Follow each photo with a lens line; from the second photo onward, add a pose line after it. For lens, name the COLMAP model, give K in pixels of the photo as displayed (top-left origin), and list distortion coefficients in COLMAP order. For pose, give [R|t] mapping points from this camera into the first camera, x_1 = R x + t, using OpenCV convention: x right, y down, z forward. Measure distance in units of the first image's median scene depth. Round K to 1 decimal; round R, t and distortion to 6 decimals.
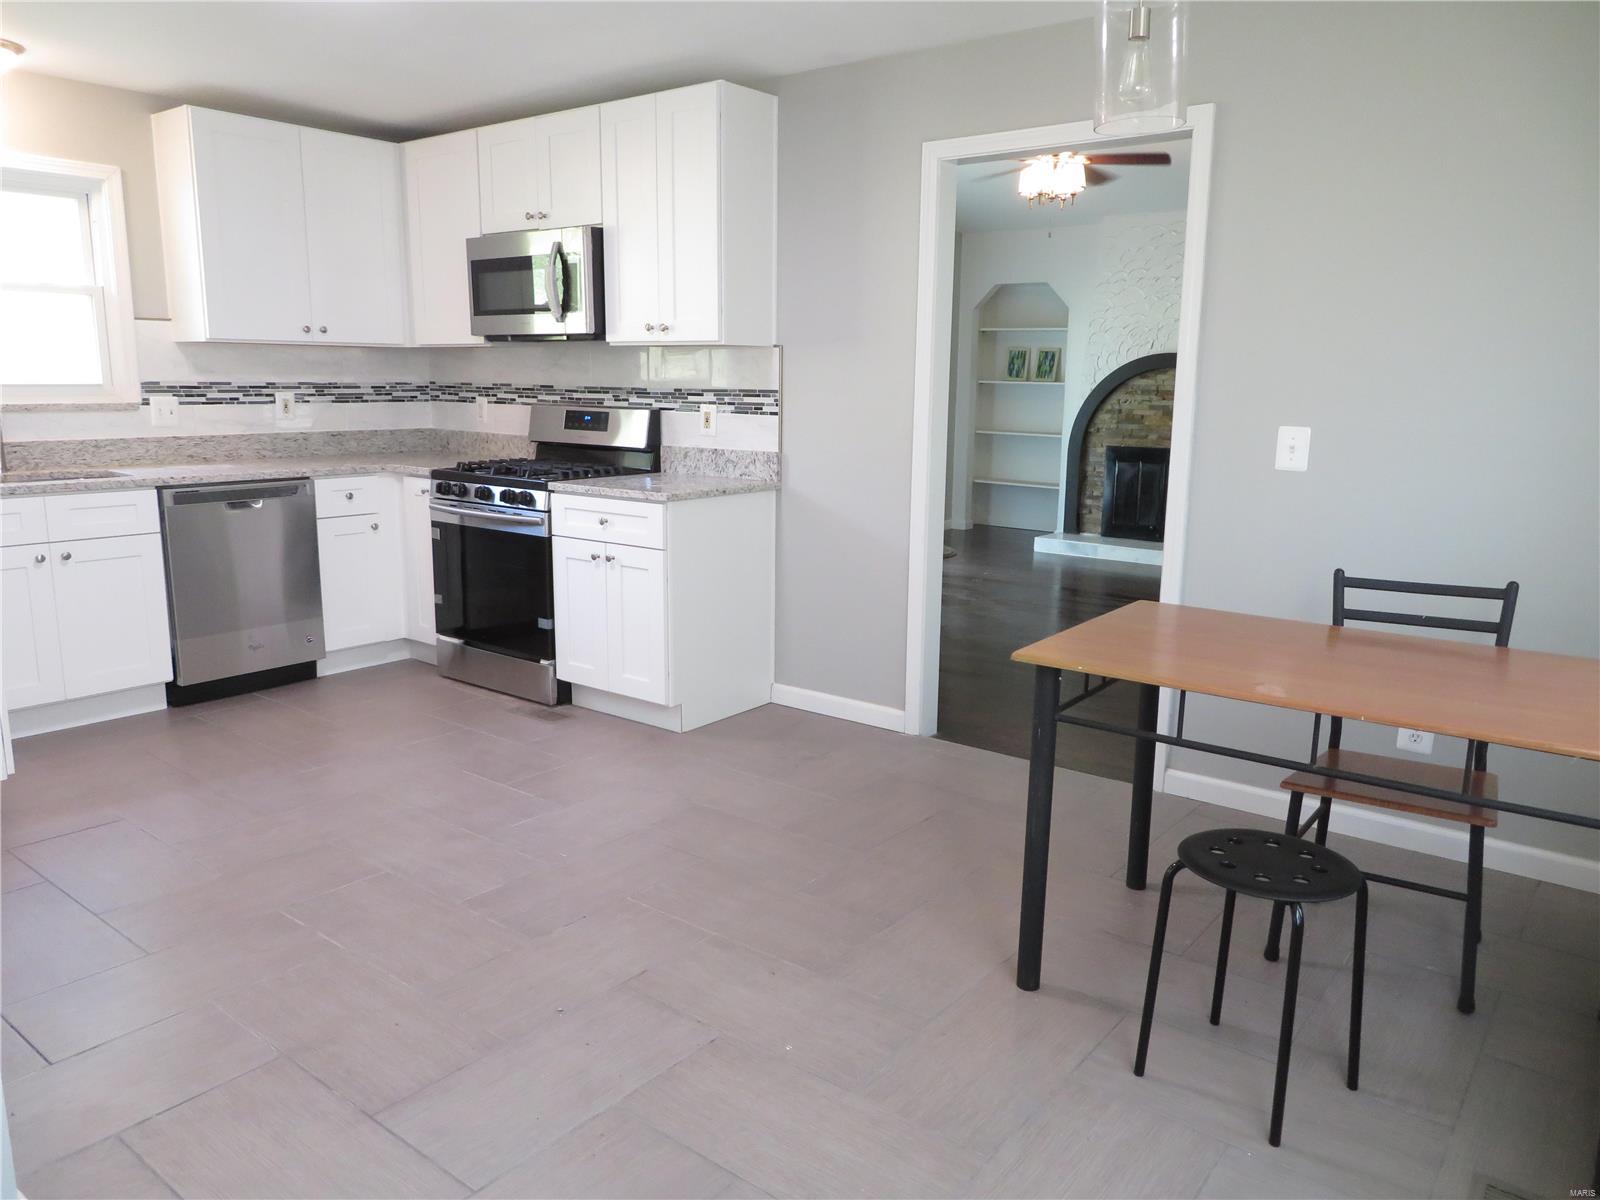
lens RADIAL K [[1150.3, 0, 800.7], [0, 1150.3, 596.1], [0, 0, 1]] dist [-0.006638, 0.001541]
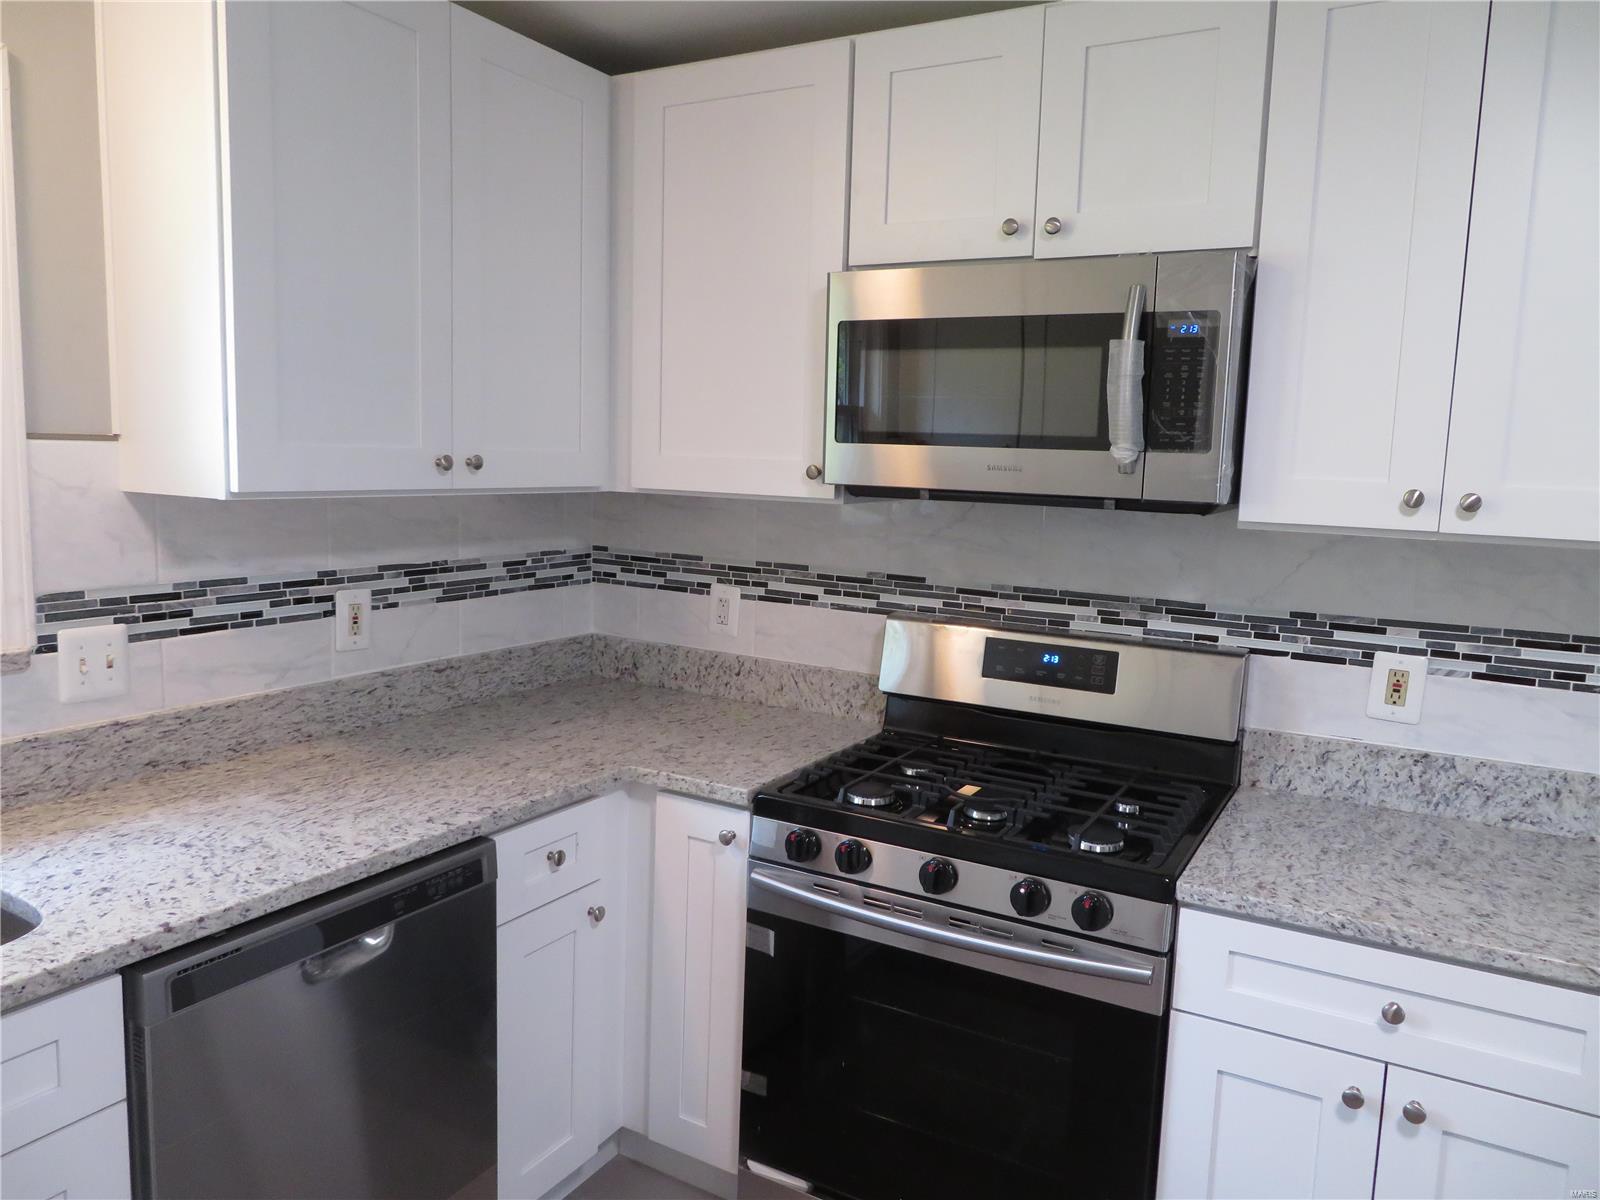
lens RADIAL K [[1150.3, 0, 800.7], [0, 1150.3, 596.1], [0, 0, 1]] dist [-0.006638, 0.001541]
pose [[0.989218, 0.001889, 0.146440, -0.368115], [0.007010, 0.998160, -0.060232, -0.158195], [-0.146285, 0.060610, 0.987384, 0.566004]]
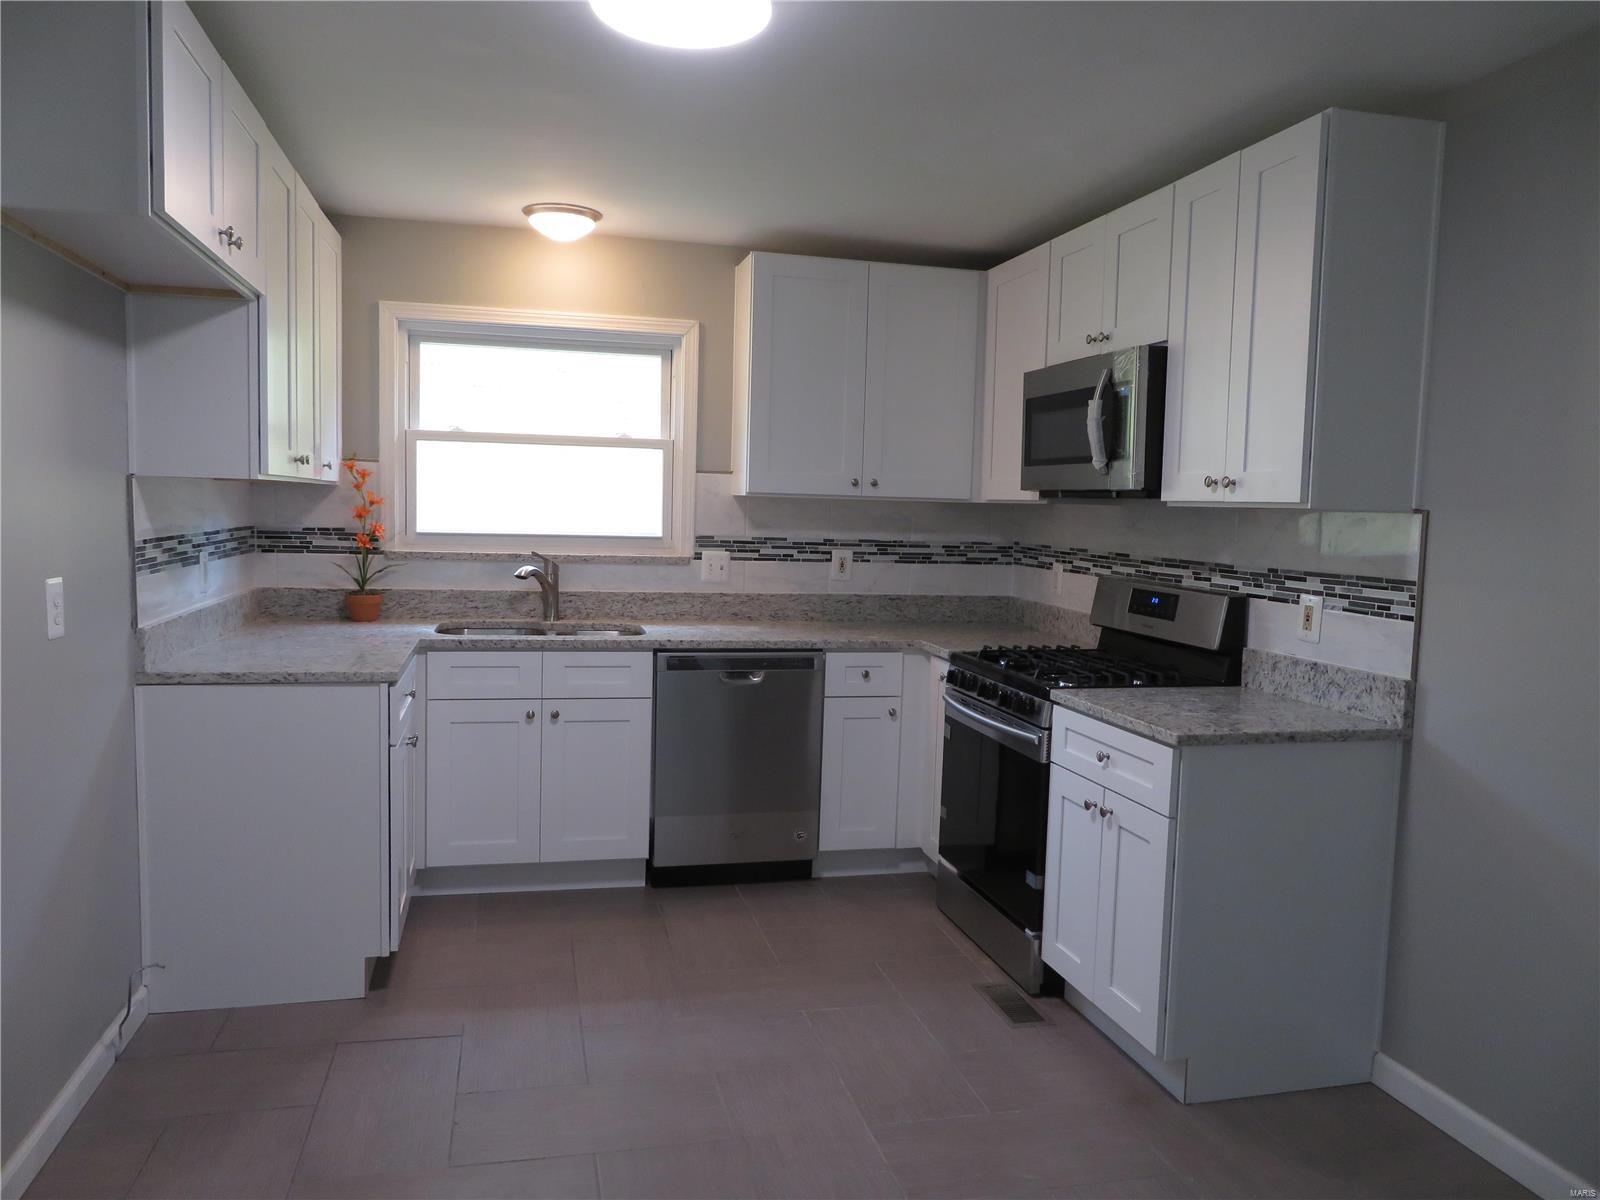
lens RADIAL K [[1150.3, 0, 800.7], [0, 1150.3, 596.1], [0, 0, 1]] dist [-0.006638, 0.001541]
pose [[0.789529, 0.060680, -0.610706, 0.088637], [-0.135689, 0.987733, -0.077279, -0.072163], [0.598526, 0.143880, 0.788077, 0.290926]]
